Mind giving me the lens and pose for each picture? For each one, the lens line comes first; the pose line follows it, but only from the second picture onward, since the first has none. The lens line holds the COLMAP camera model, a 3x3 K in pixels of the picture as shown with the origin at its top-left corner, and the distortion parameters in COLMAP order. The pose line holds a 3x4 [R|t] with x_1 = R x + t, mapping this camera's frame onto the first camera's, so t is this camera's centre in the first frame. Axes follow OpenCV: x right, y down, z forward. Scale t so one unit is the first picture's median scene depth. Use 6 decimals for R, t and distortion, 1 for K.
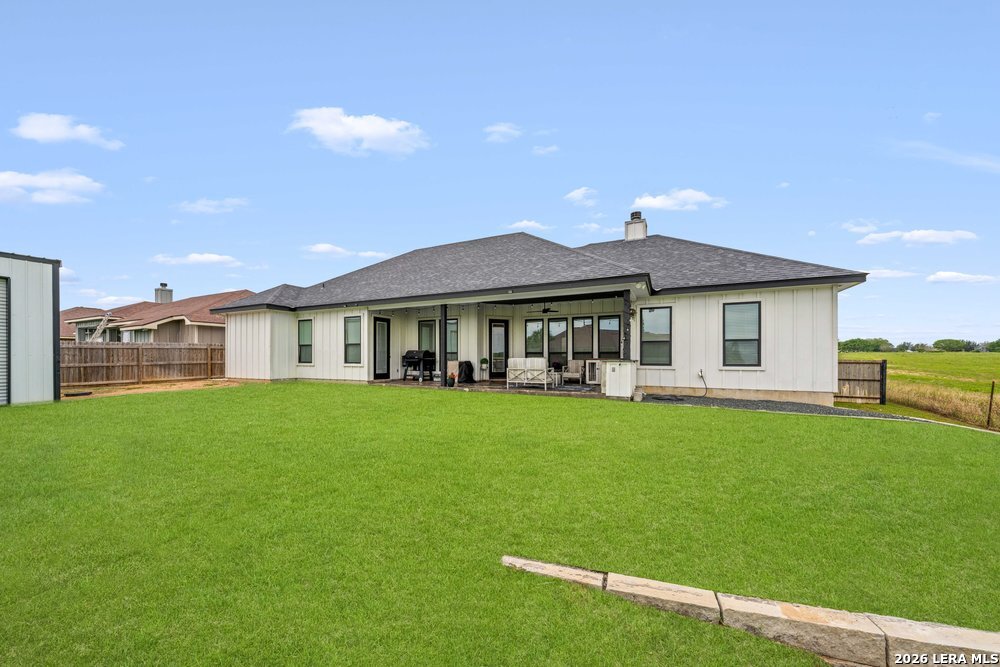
lens RADIAL K [[345.1, 0, 504.3], [0, 345.1, 343.2], [0, 0, 1]] dist [-0.000976, -0.000126]
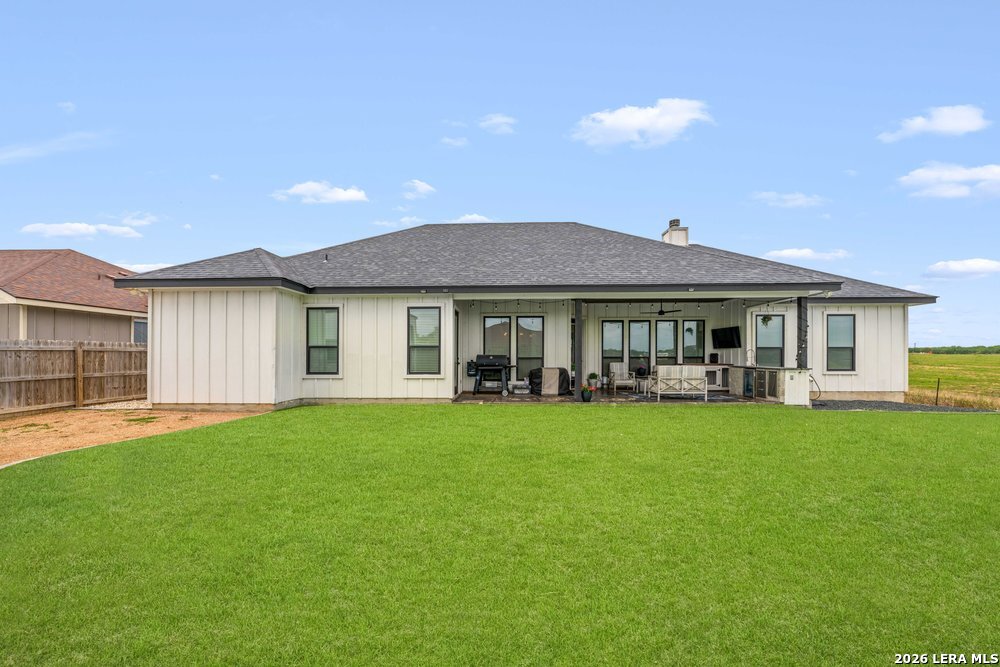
lens RADIAL K [[345.1, 0, 504.3], [0, 345.1, 343.2], [0, 0, 1]] dist [-0.000976, -0.000126]
pose [[0.917980, 0.012042, 0.396444, -0.555595], [-0.014342, 0.999893, 0.002839, -0.008337], [-0.396367, -0.008292, 0.918055, 0.290544]]
